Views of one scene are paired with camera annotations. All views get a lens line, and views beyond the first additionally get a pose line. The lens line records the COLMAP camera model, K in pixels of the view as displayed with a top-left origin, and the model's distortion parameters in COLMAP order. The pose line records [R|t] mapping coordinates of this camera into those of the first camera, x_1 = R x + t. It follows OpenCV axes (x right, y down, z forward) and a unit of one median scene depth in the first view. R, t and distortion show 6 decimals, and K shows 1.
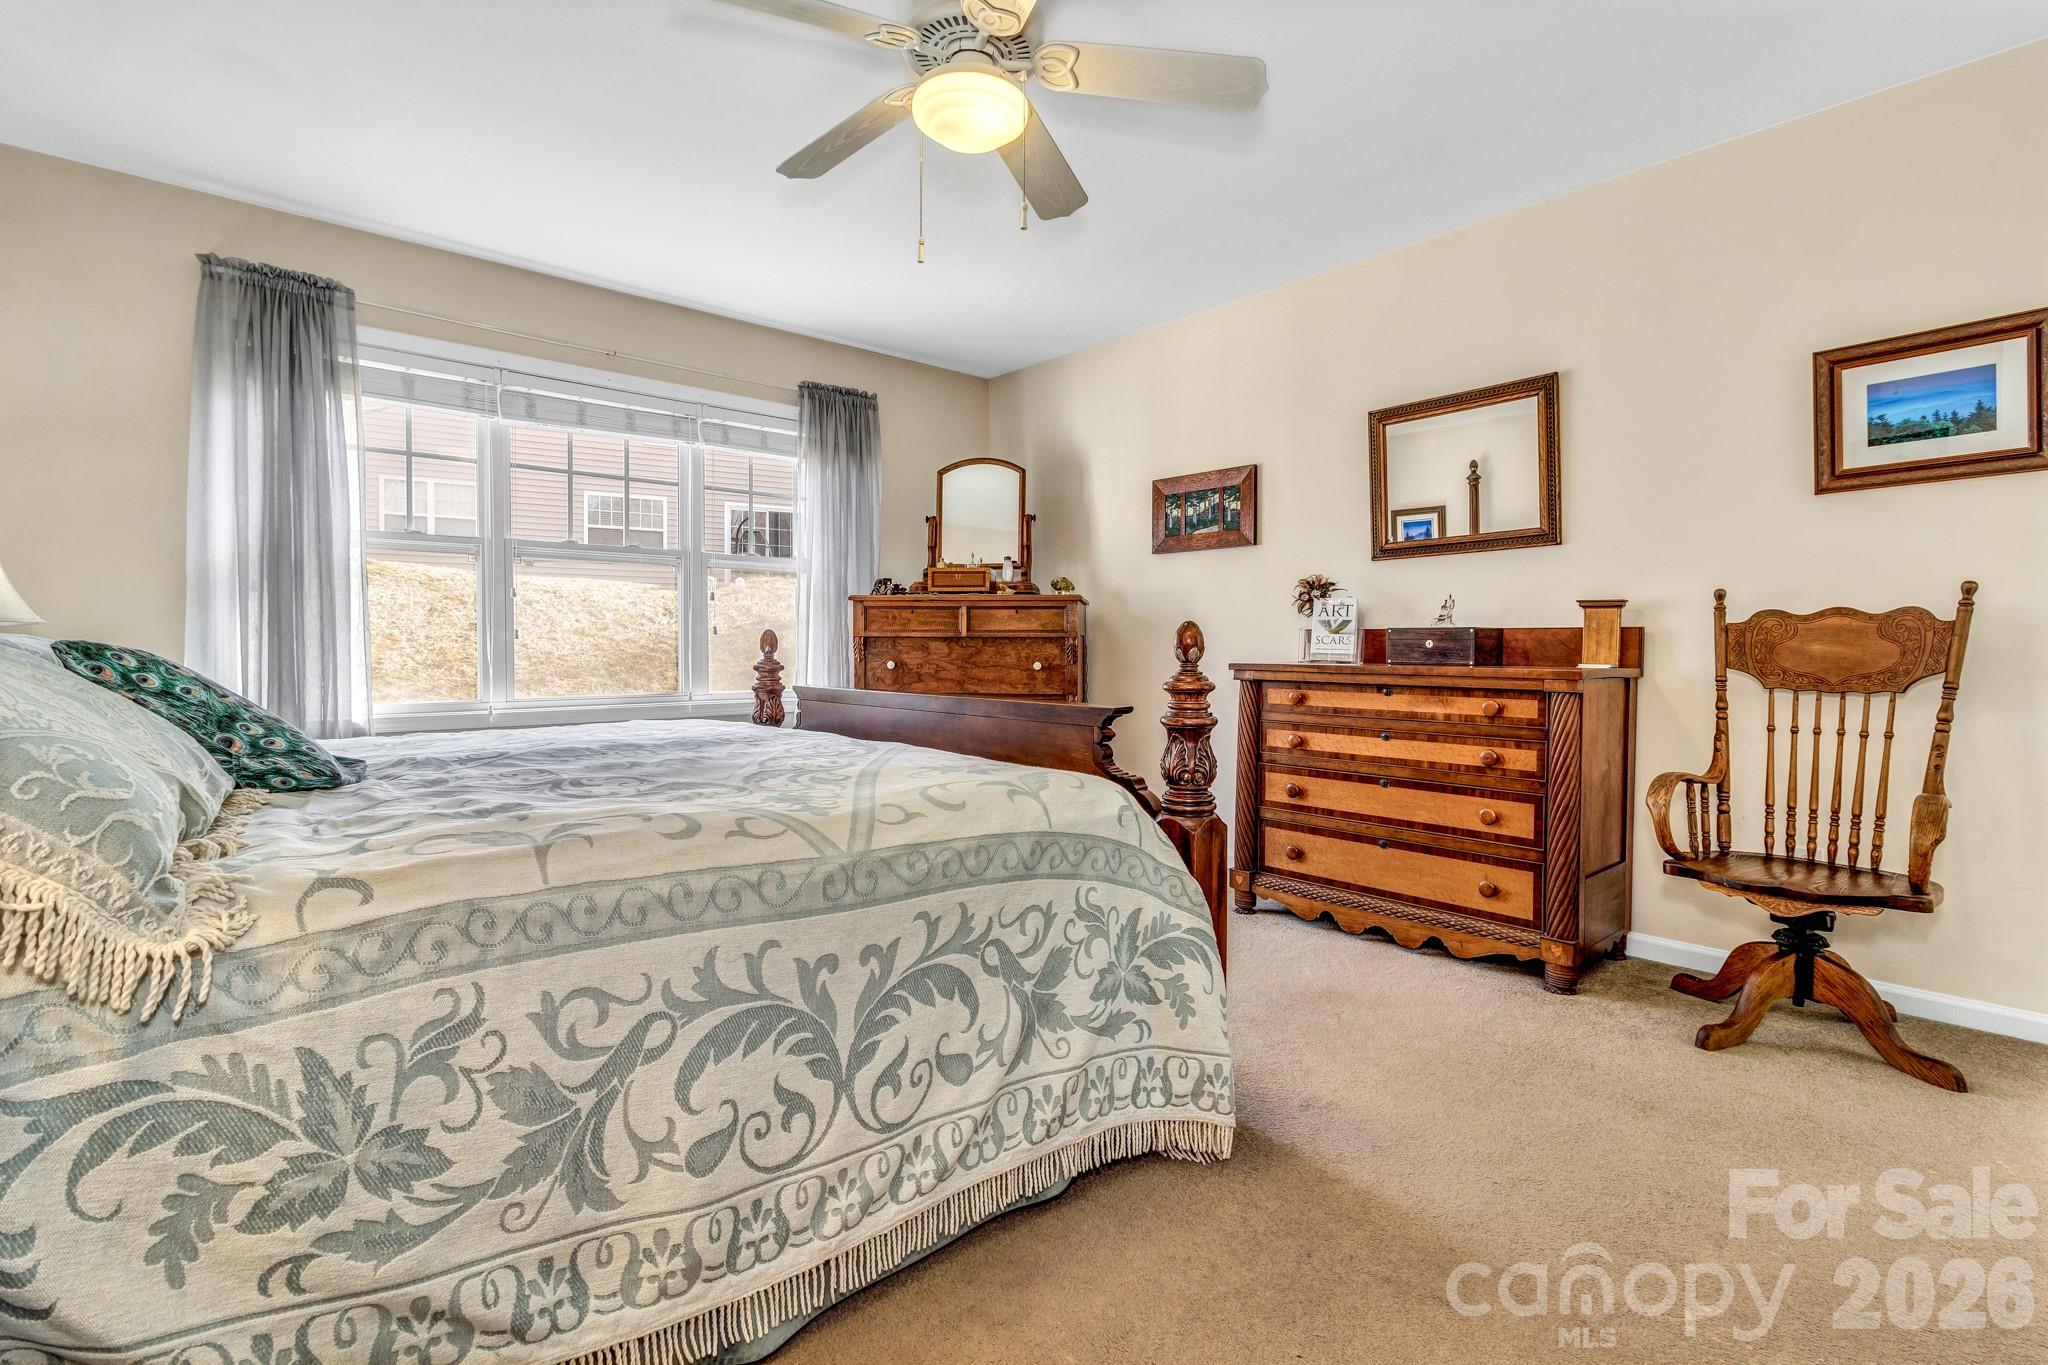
lens RADIAL K [[944.4, 0, 1030.7], [0, 944.4, 659.2], [0, 0, 1]] dist [0.000832, 0.000349]
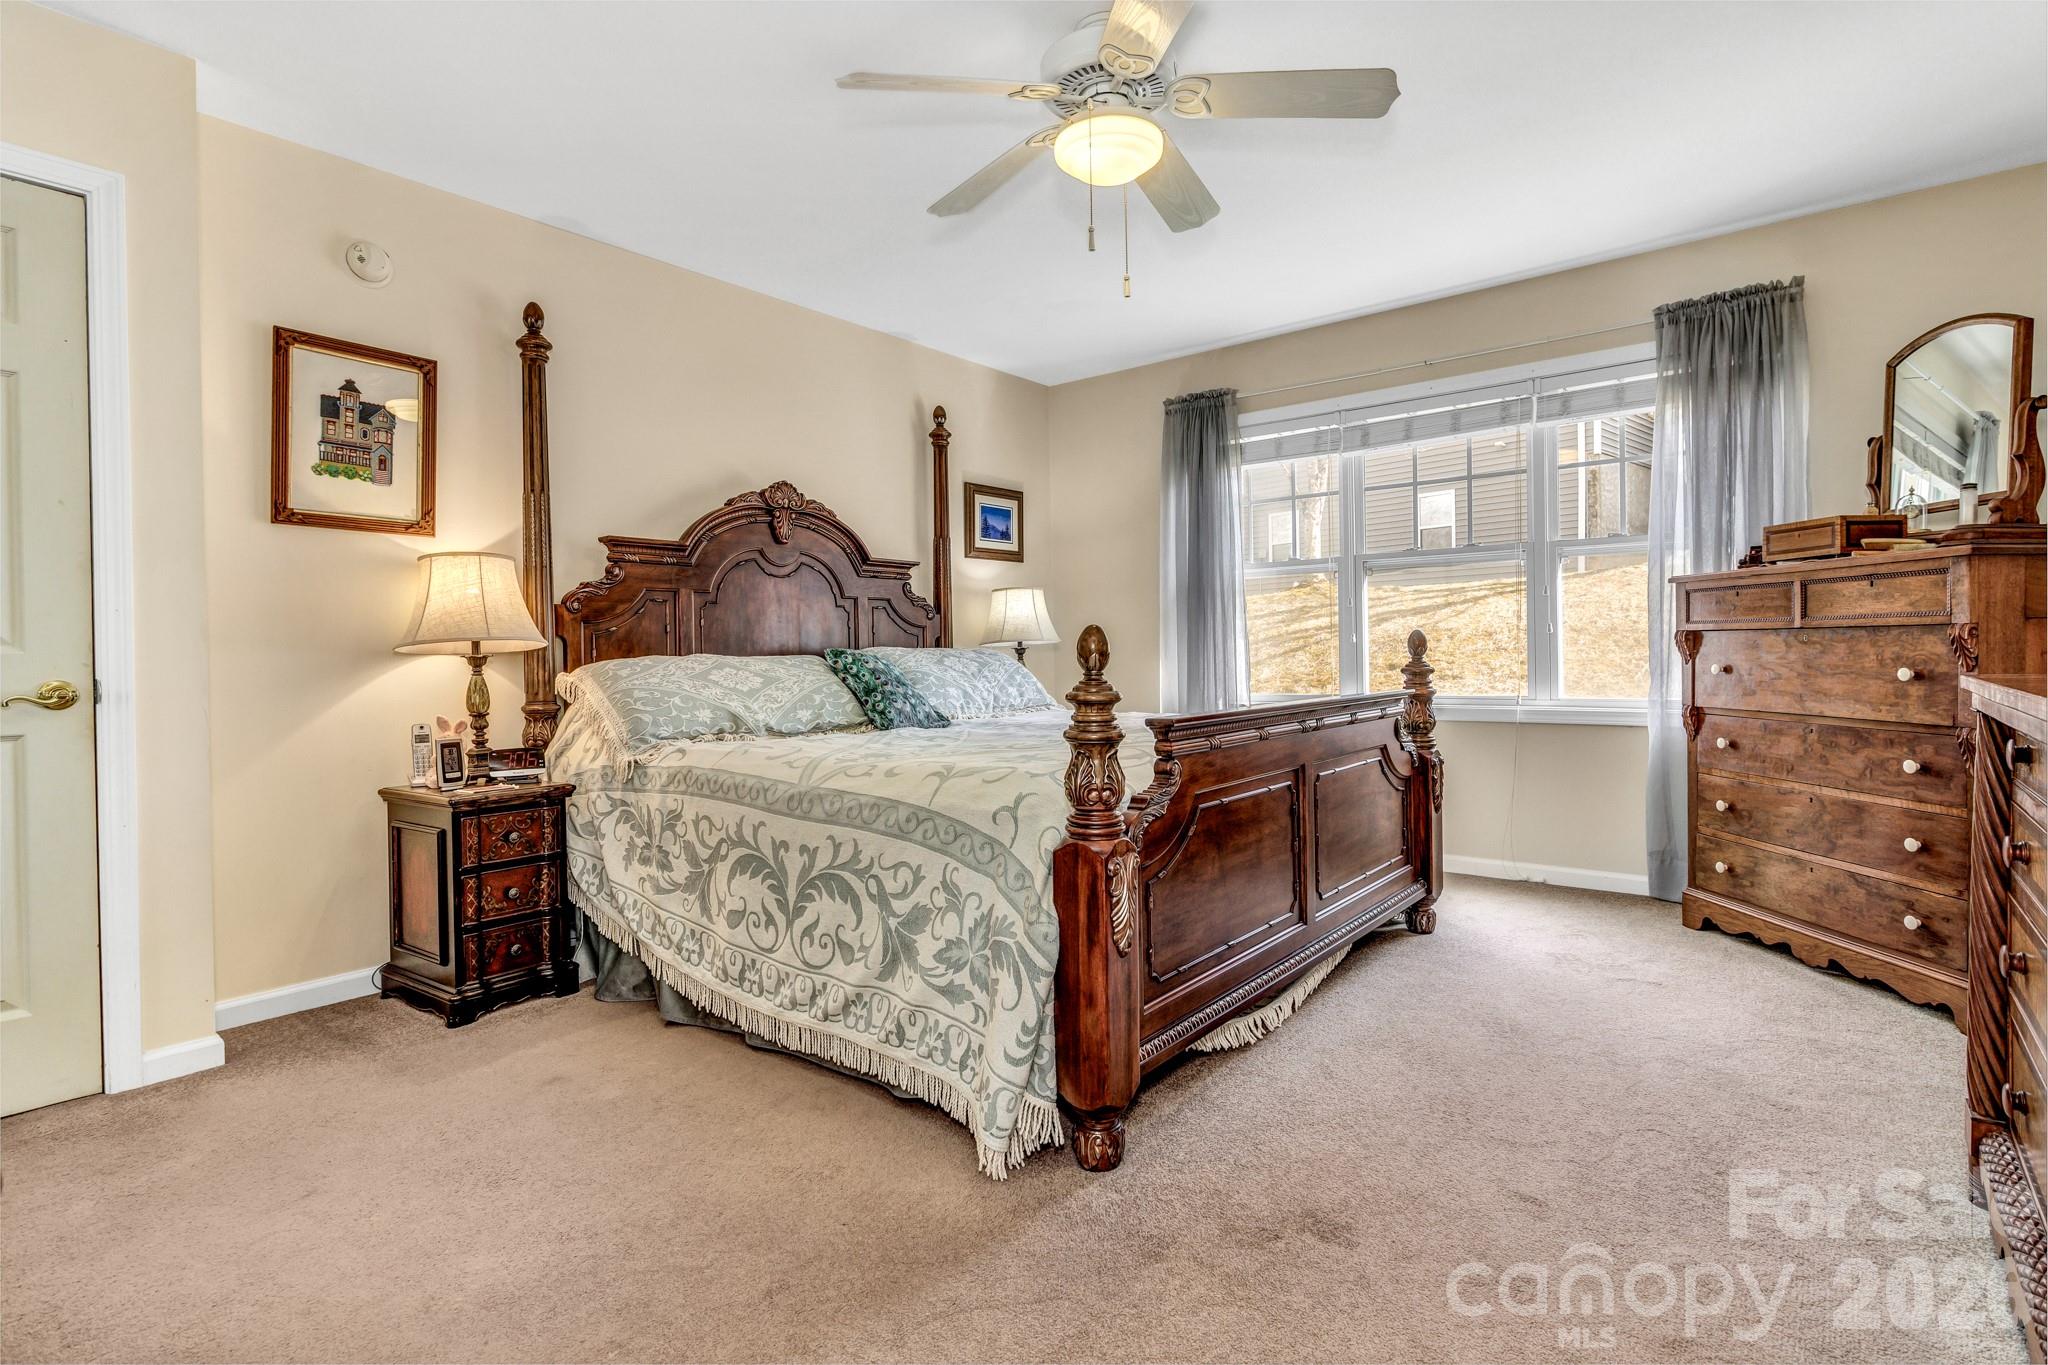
lens RADIAL K [[993.9, 0, 1025.9], [0, 993.9, 657.3], [0, 0, 1]] dist [0.000451, -0.000190]
pose [[0.172229, 0.001023, -0.985056, 1.218417], [0.001480, 0.999998, 0.001298, -0.011749], [0.985056, -0.001681, 0.172227, 0.851888]]
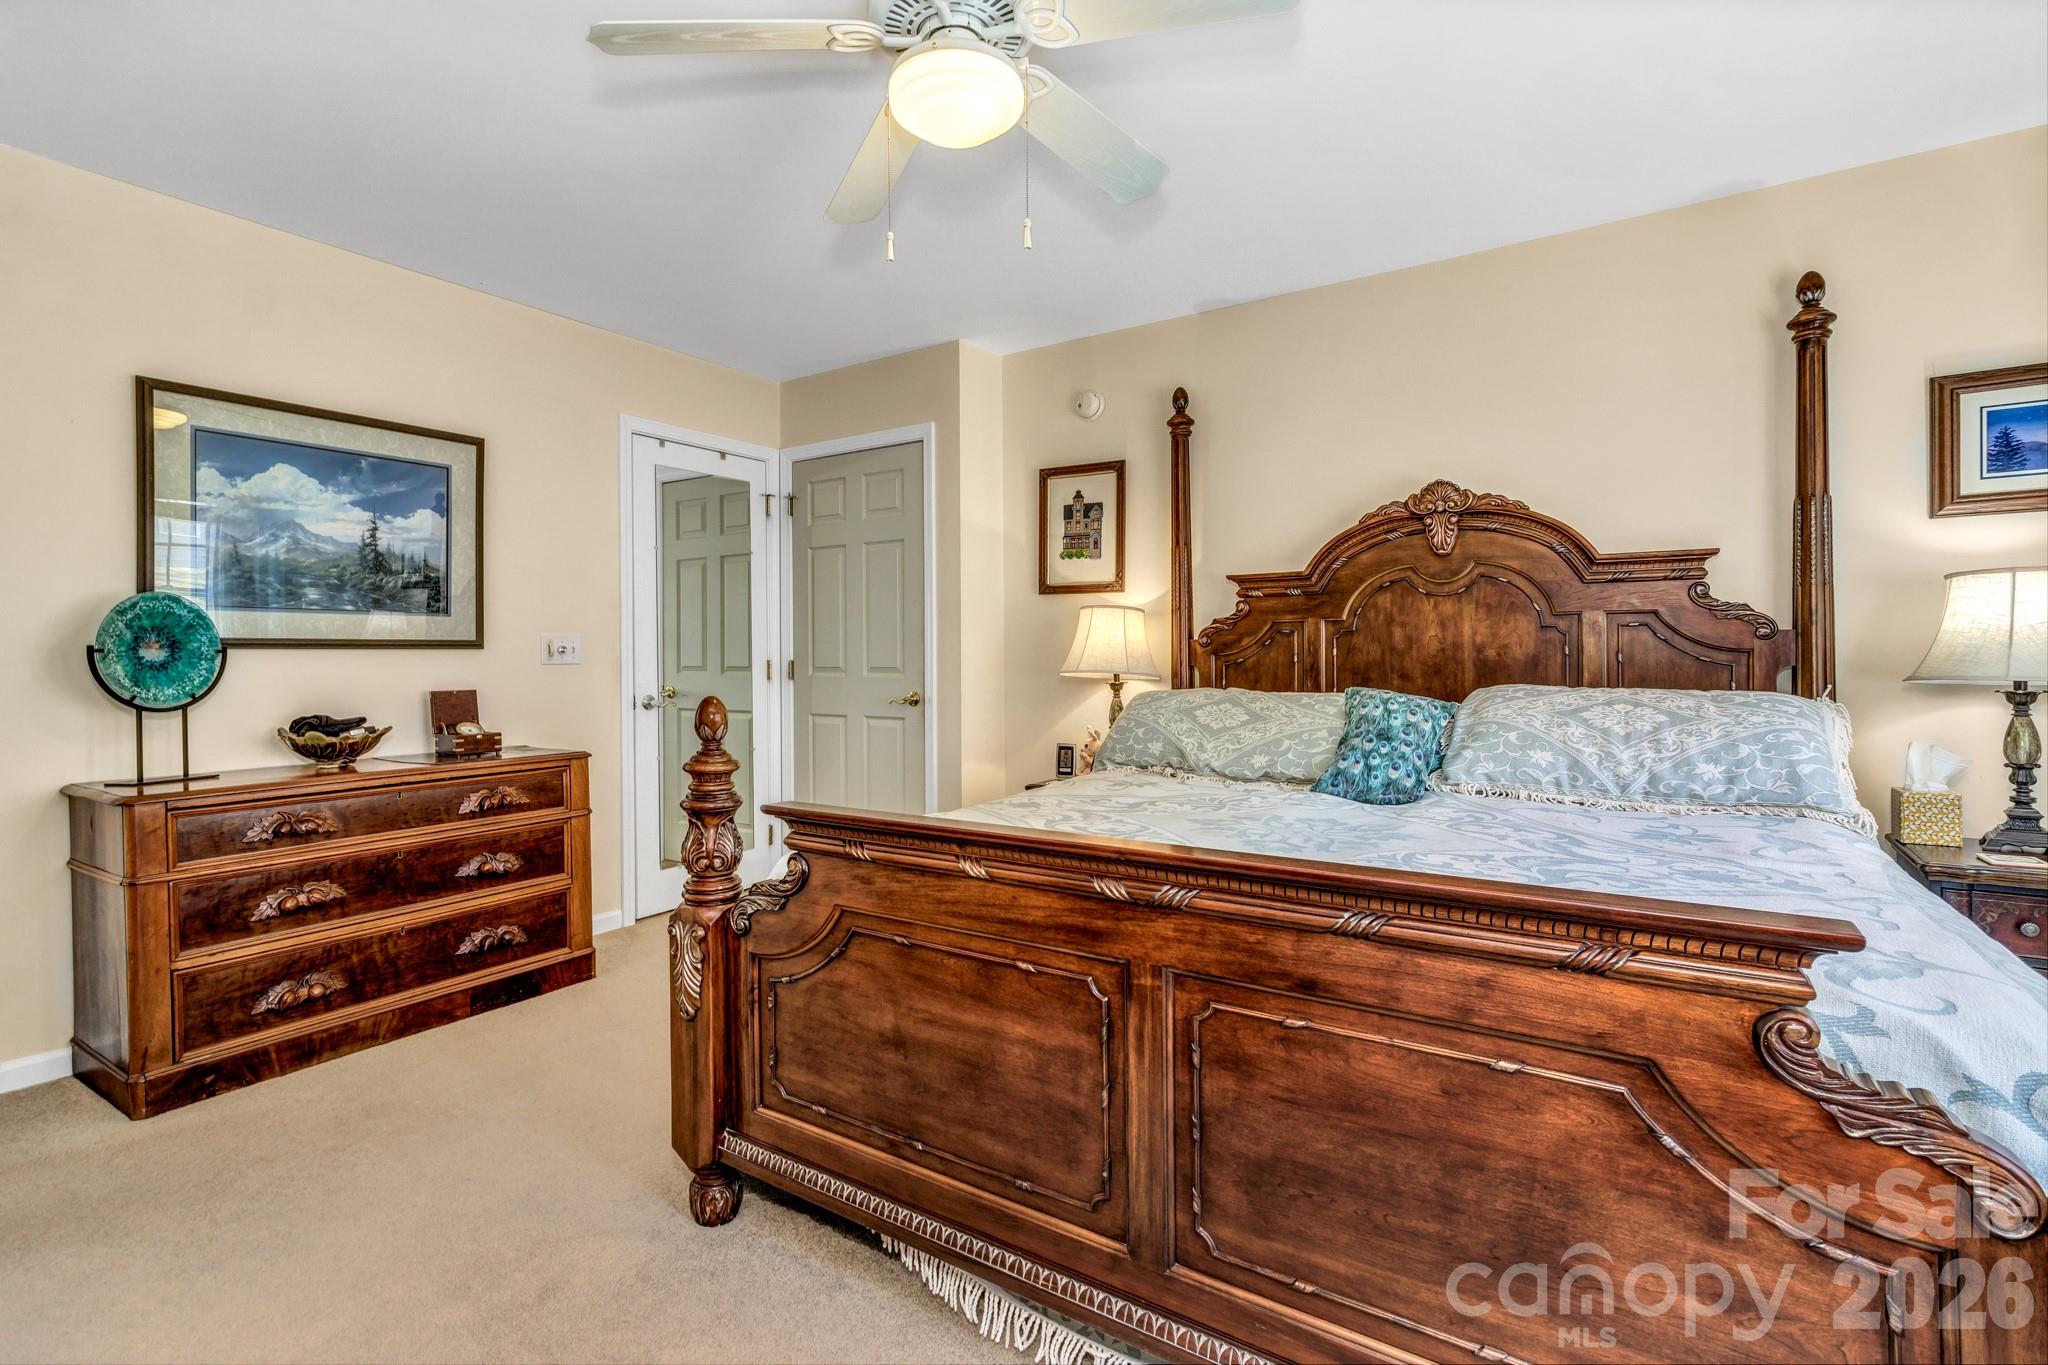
lens RADIAL K [[934.6, 0, 1065.4], [0, 934.6, 650.6], [0, 0, 1]] dist [0.023492, 0.000052]
pose [[-0.956300, 0.003131, -0.292372, 0.088834], [0.000886, 0.999969, 0.007812, -0.102731], [0.292387, 0.007211, -0.956273, 2.194488]]
